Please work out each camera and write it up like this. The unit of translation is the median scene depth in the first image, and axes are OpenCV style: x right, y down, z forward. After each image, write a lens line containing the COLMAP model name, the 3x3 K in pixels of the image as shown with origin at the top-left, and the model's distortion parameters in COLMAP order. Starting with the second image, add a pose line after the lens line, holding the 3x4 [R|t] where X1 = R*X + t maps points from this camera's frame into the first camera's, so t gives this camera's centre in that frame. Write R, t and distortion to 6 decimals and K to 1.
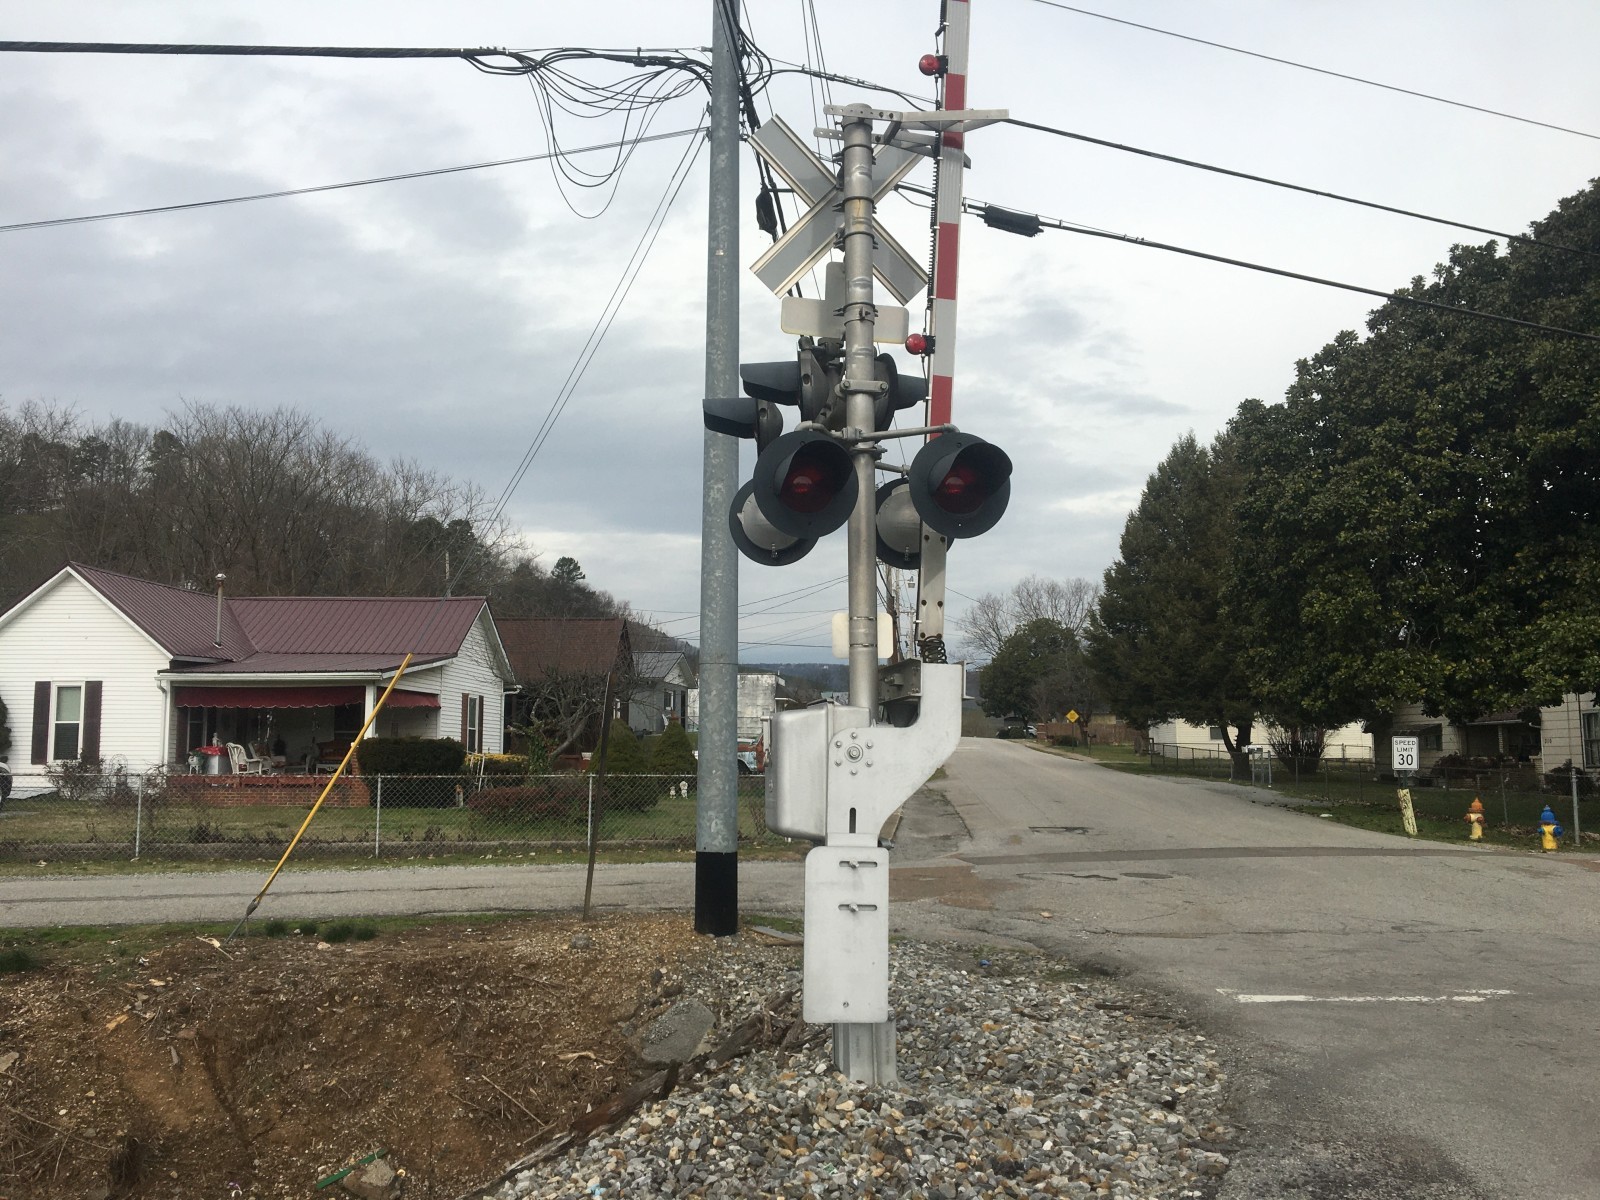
lens RADIAL K [[1364.9, 0, 789.0], [0, 1364.9, 608.6], [0, 0, 1]] dist [0.098787, -0.149289]
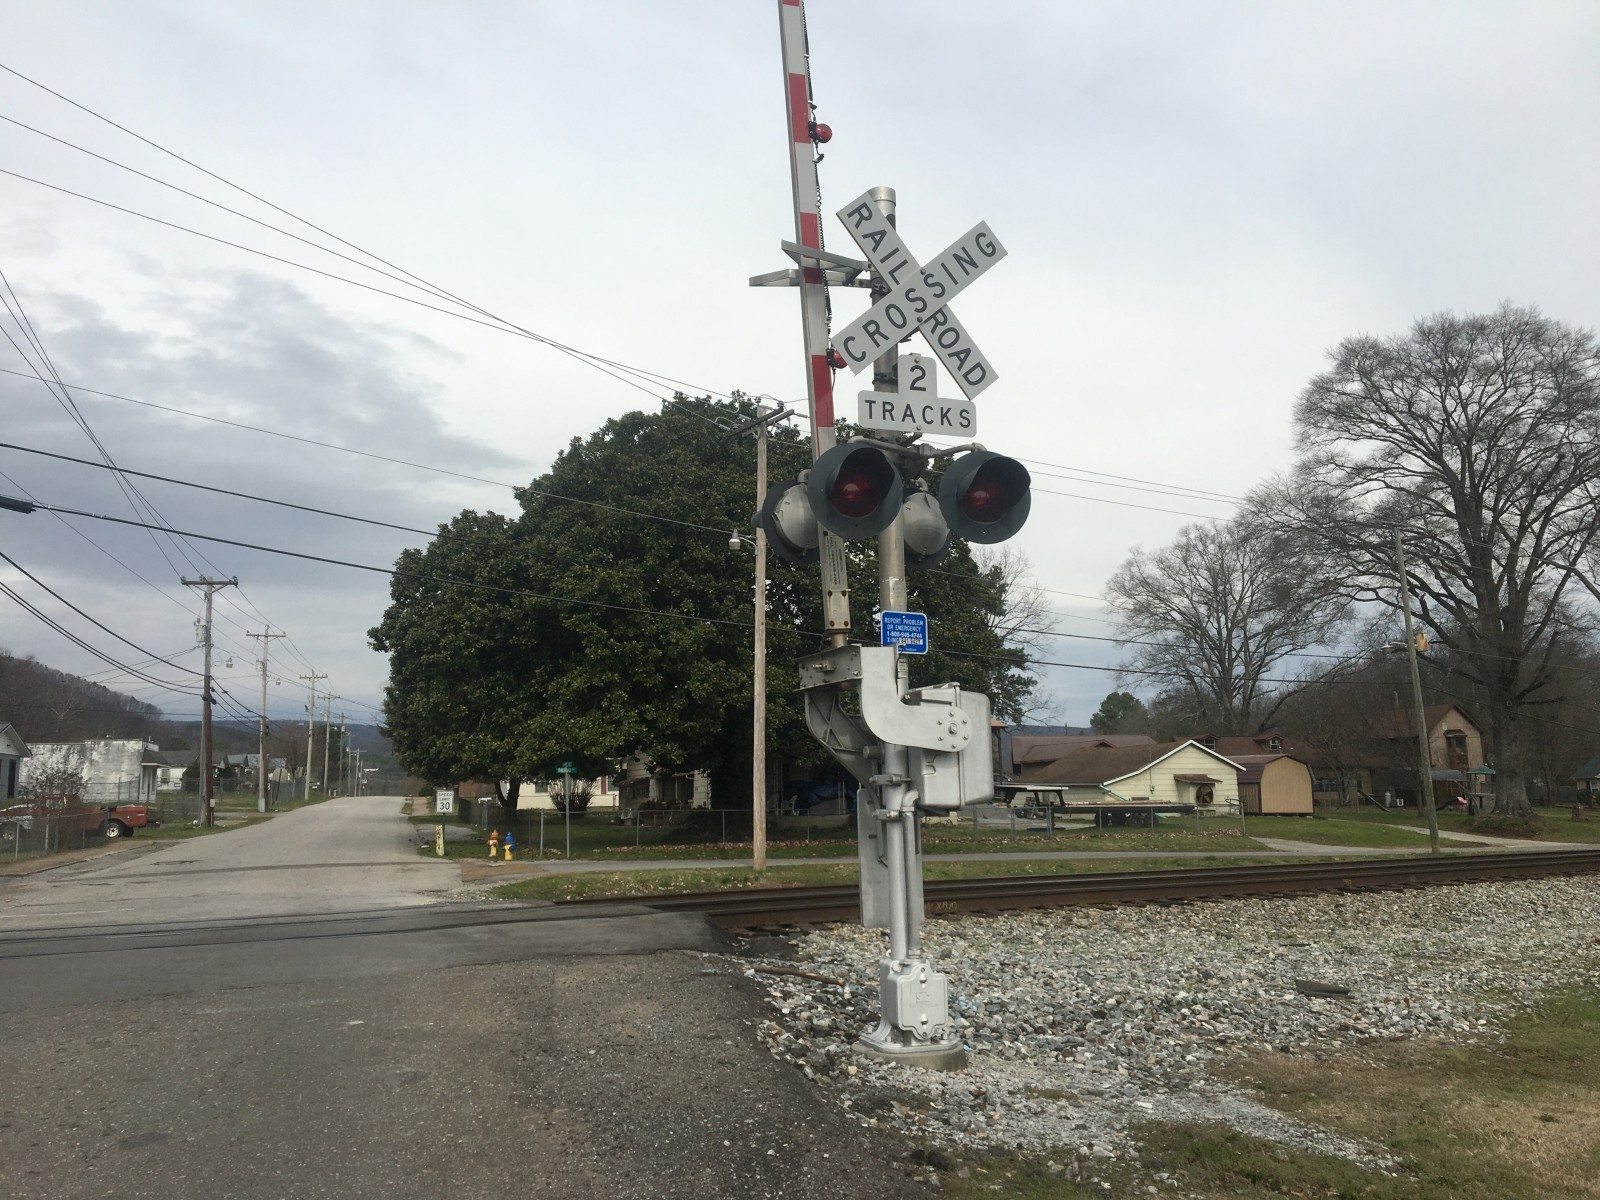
lens RADIAL K [[1358.7, 0, 790.3], [0, 1358.7, 611.5], [0, 0, 1]] dist [0.122028, -0.199221]
pose [[0.933504, 0.028502, 0.357432, 0.242245], [-0.014650, 0.999035, -0.041403, -0.045986], [-0.358267, 0.033414, 0.933021, -0.526848]]
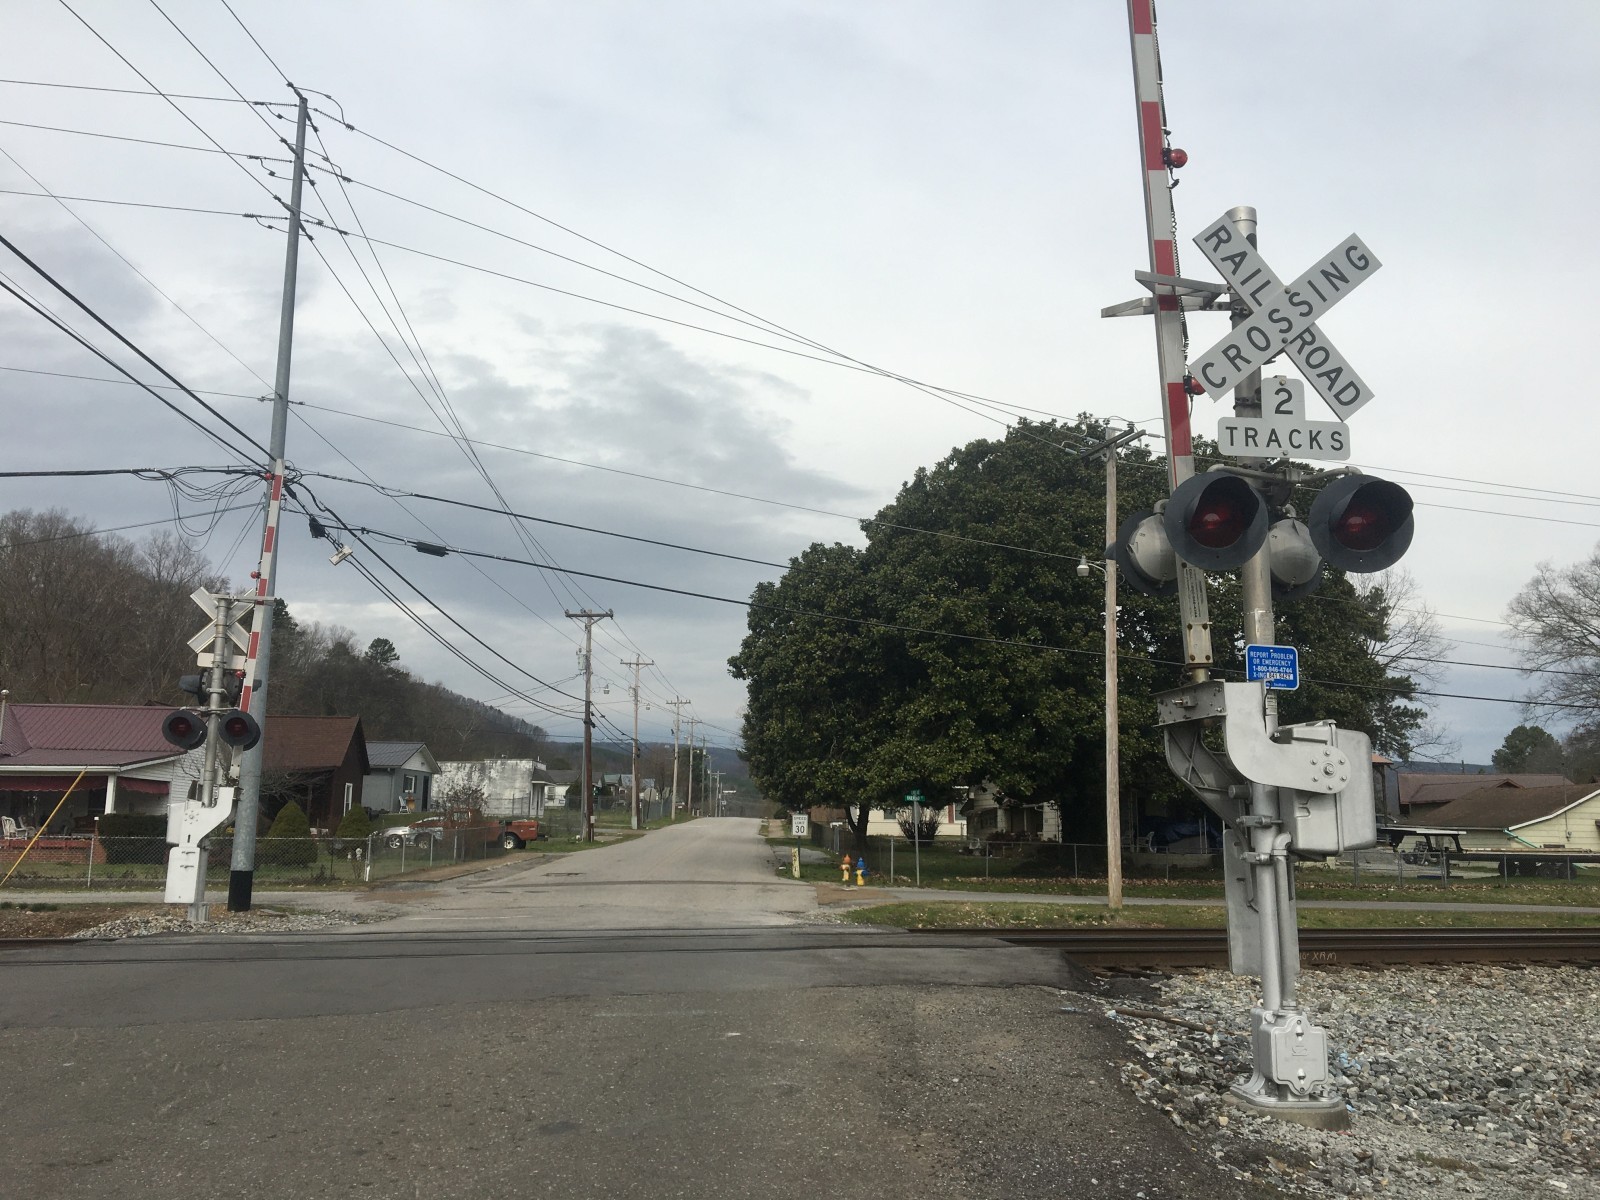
lens RADIAL K [[1364.9, 0, 789.0], [0, 1364.9, 608.6], [0, 0, 1]] dist [0.098787, -0.149289]
pose [[0.993292, 0.024931, 0.112911, 0.238692], [-0.018308, 0.998071, -0.059318, -0.047380], [-0.114172, 0.056853, 0.991833, -0.533274]]
